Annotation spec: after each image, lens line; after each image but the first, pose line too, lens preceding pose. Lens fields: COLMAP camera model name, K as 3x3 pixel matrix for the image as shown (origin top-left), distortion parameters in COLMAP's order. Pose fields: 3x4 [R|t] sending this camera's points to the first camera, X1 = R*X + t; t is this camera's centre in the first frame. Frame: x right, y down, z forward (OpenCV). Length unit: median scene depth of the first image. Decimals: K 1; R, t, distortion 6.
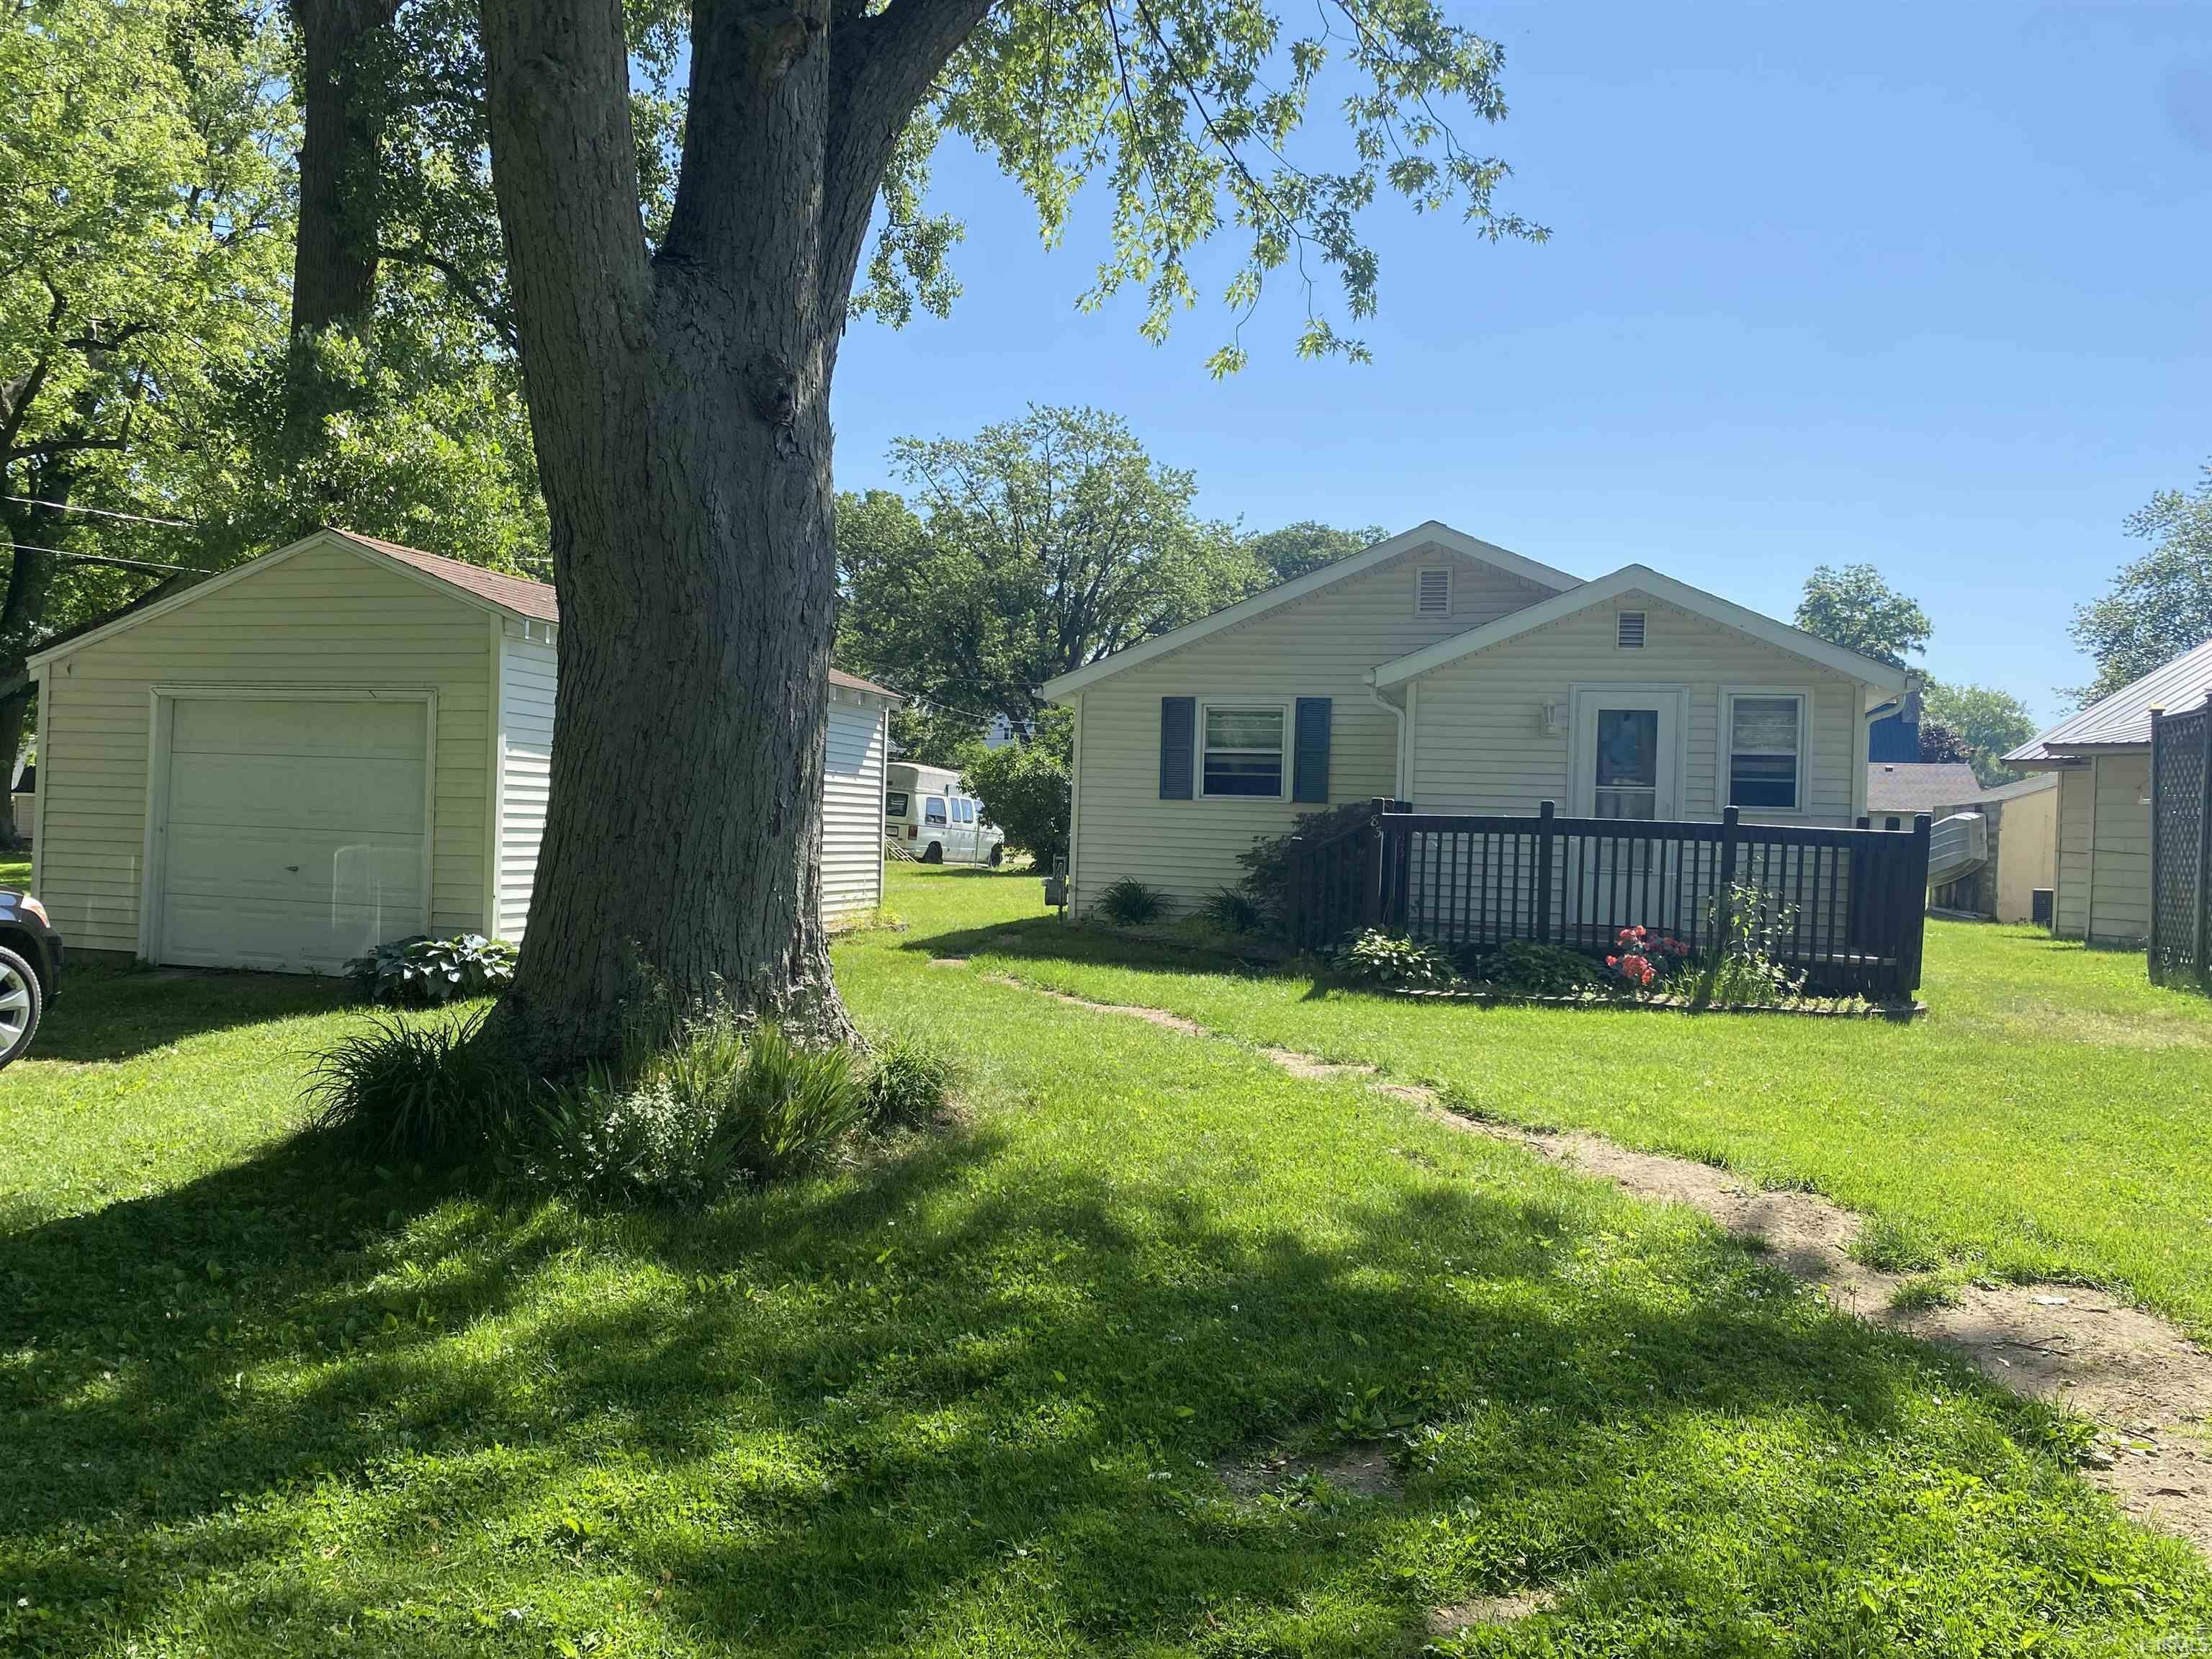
lens RADIAL K [[1693.7, 0, 1071.8], [0, 1693.7, 842.7], [0, 0, 1]] dist [0.033819, -0.027381]
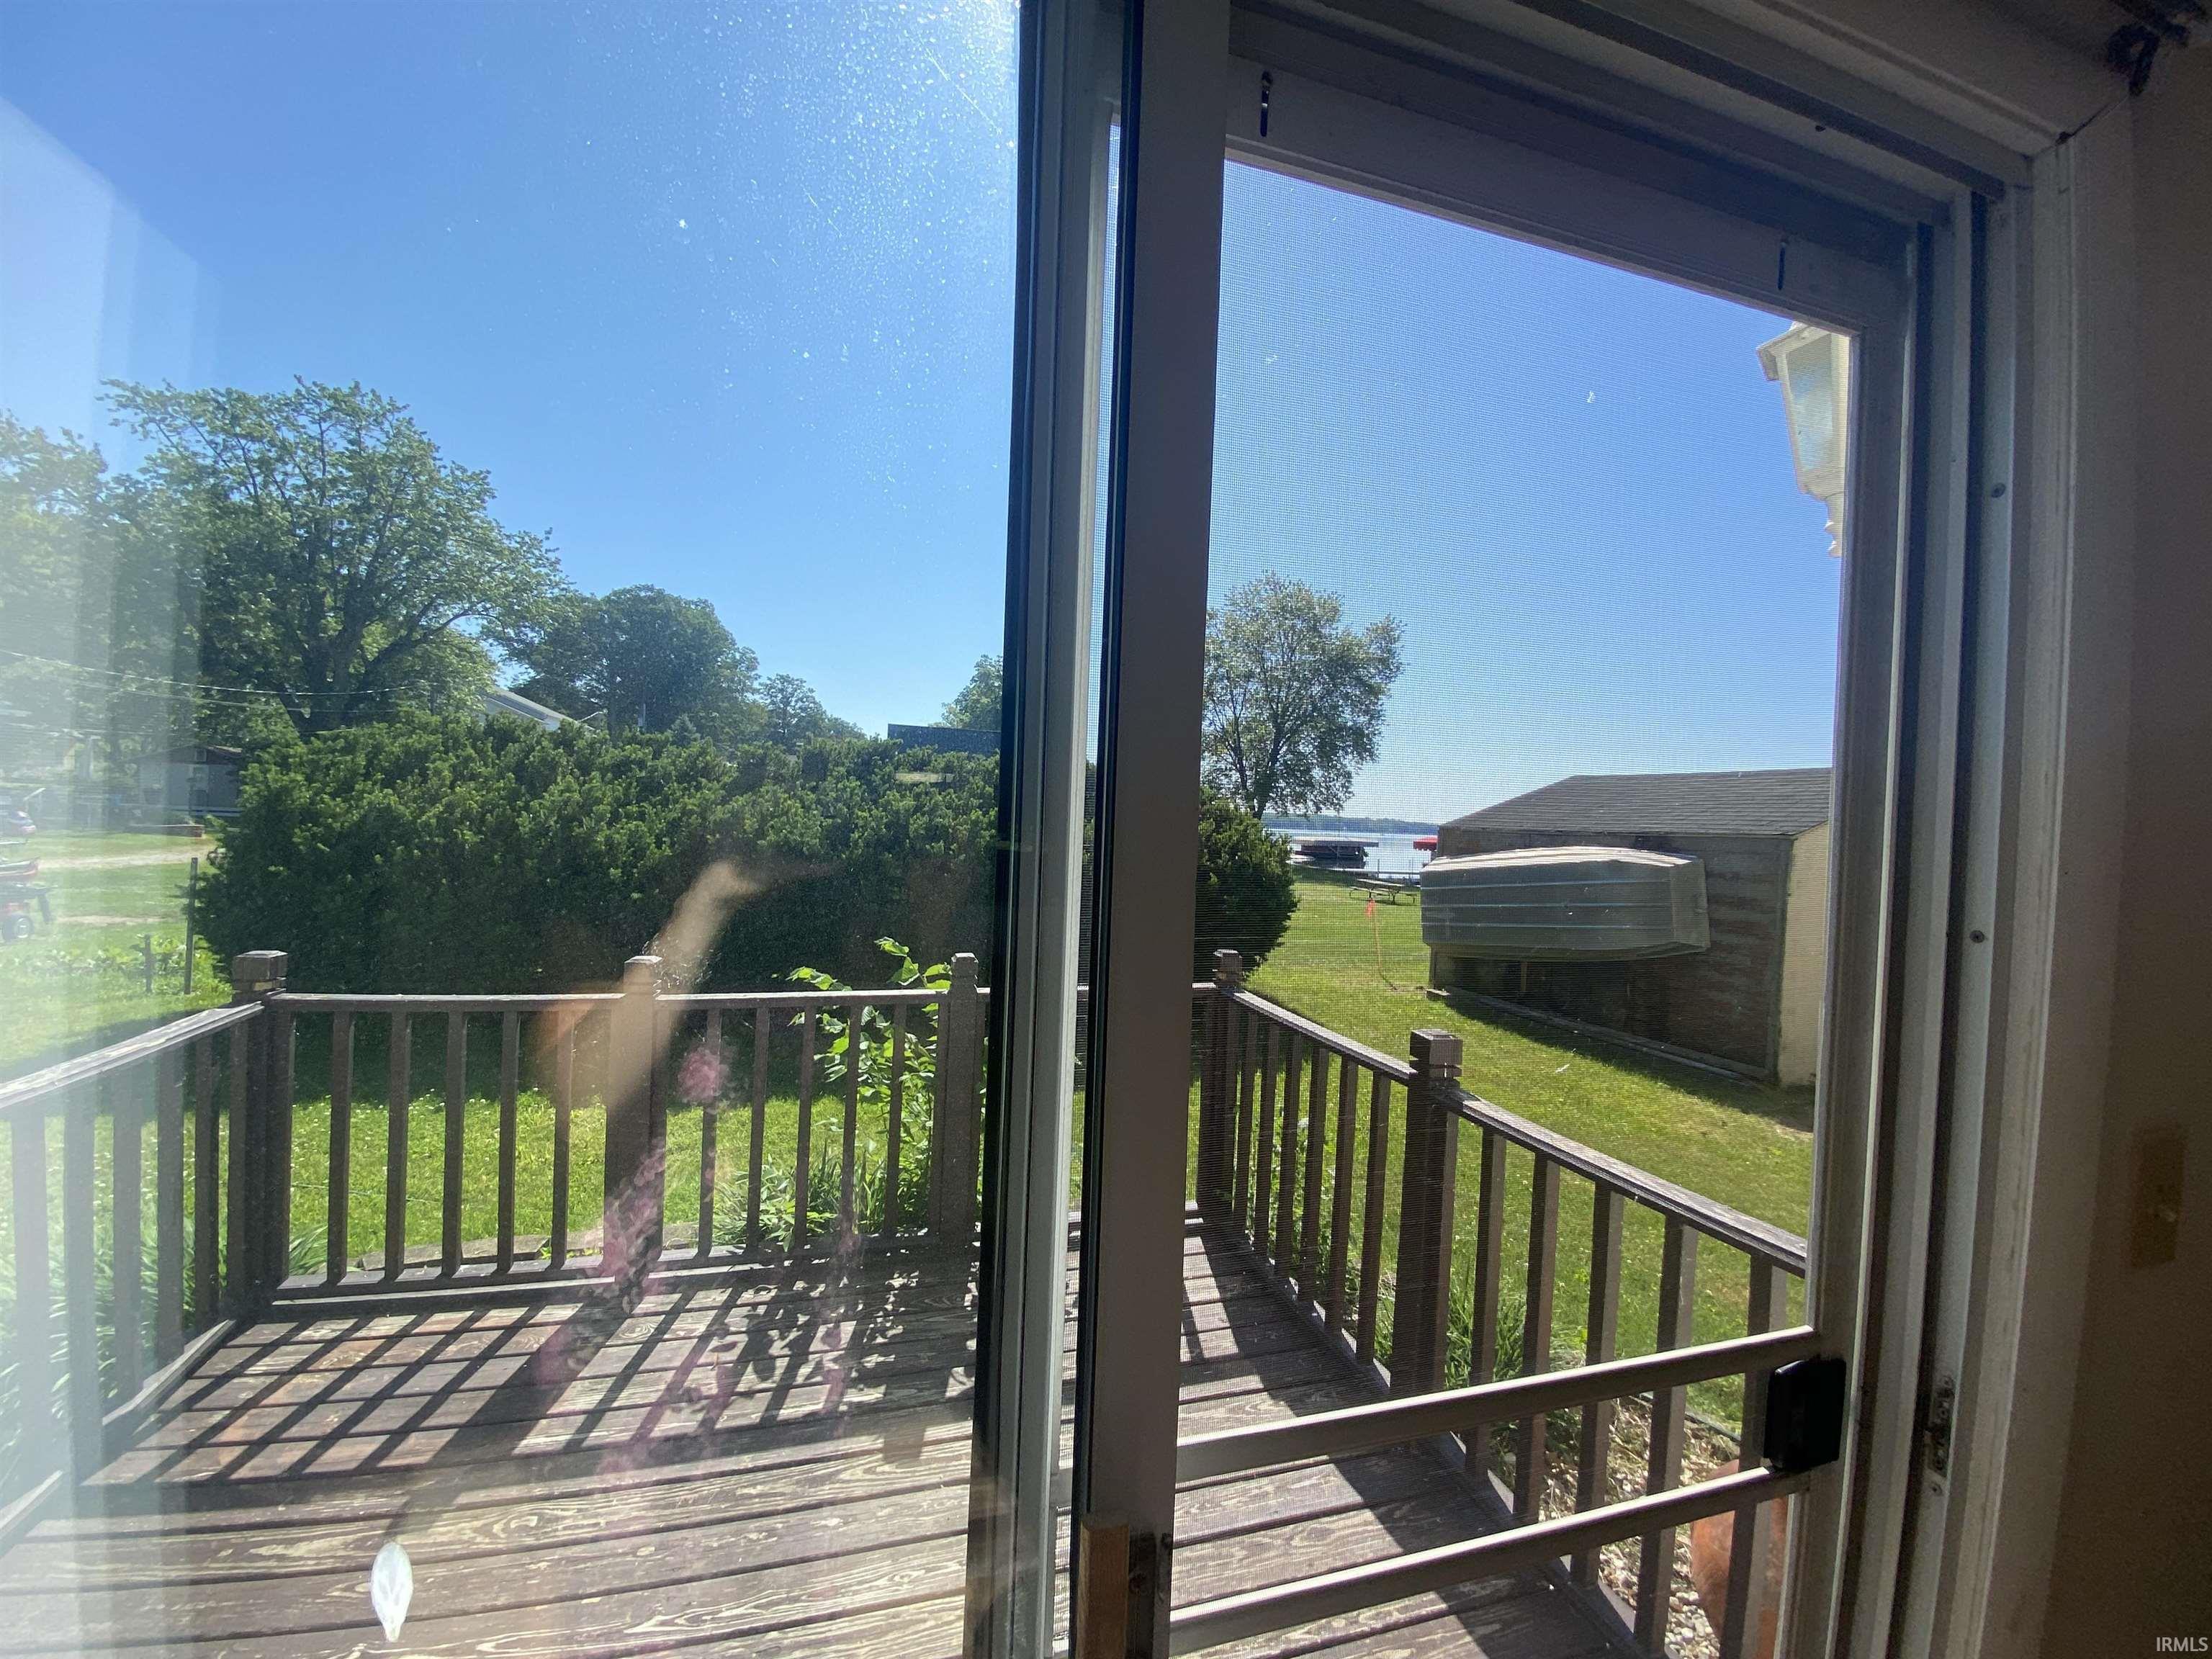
lens RADIAL K [[898.8, 0, 1099.4], [0, 898.8, 841.9], [0, 0, 1]] dist [0.008129, -0.014747]
pose [[0.840840, -0.008747, 0.541213, 0.437417], [-0.009423, 0.999481, 0.030793, -0.044024], [-0.541202, -0.030992, 0.840321, 1.554396]]
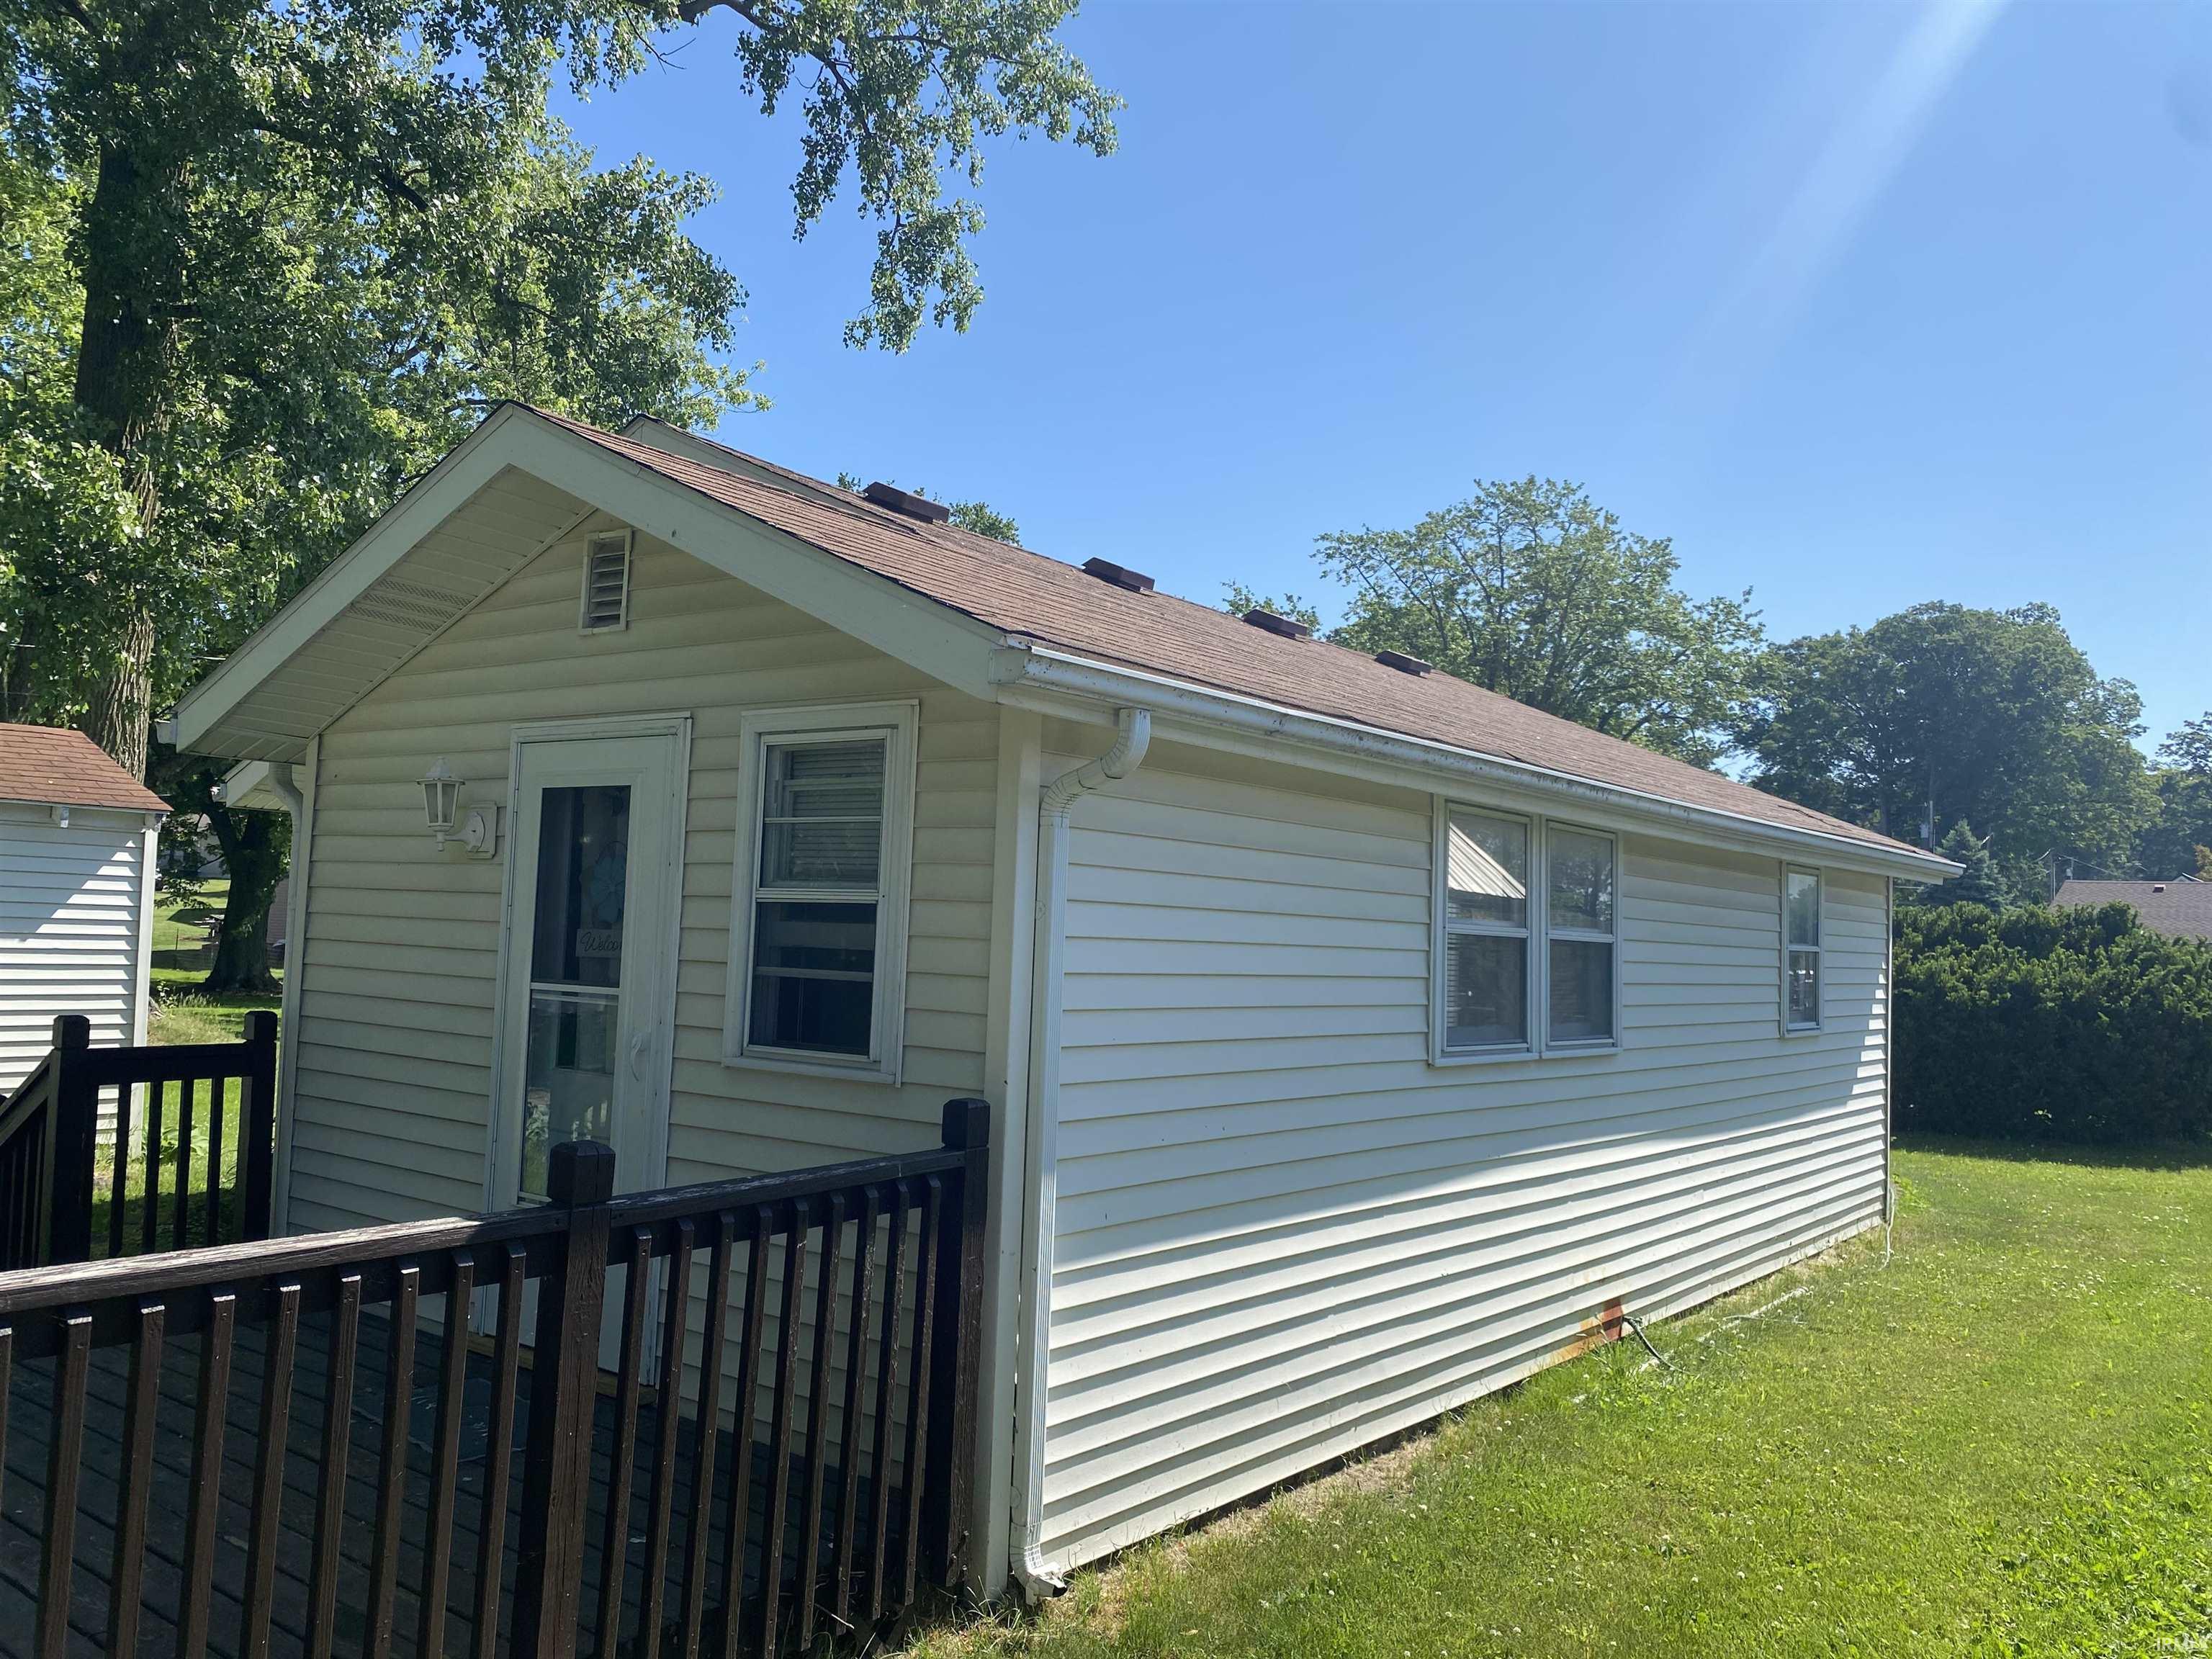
lens RADIAL K [[1693.7, 0, 1098.8], [0, 1693.7, 837.7], [0, 0, 1]] dist [0.033819, -0.027381]
pose [[0.928403, -0.020843, -0.370990, 0.590153], [-0.008899, 0.996892, -0.078278, -0.038080], [0.371468, 0.075975, 0.925332, 0.705158]]
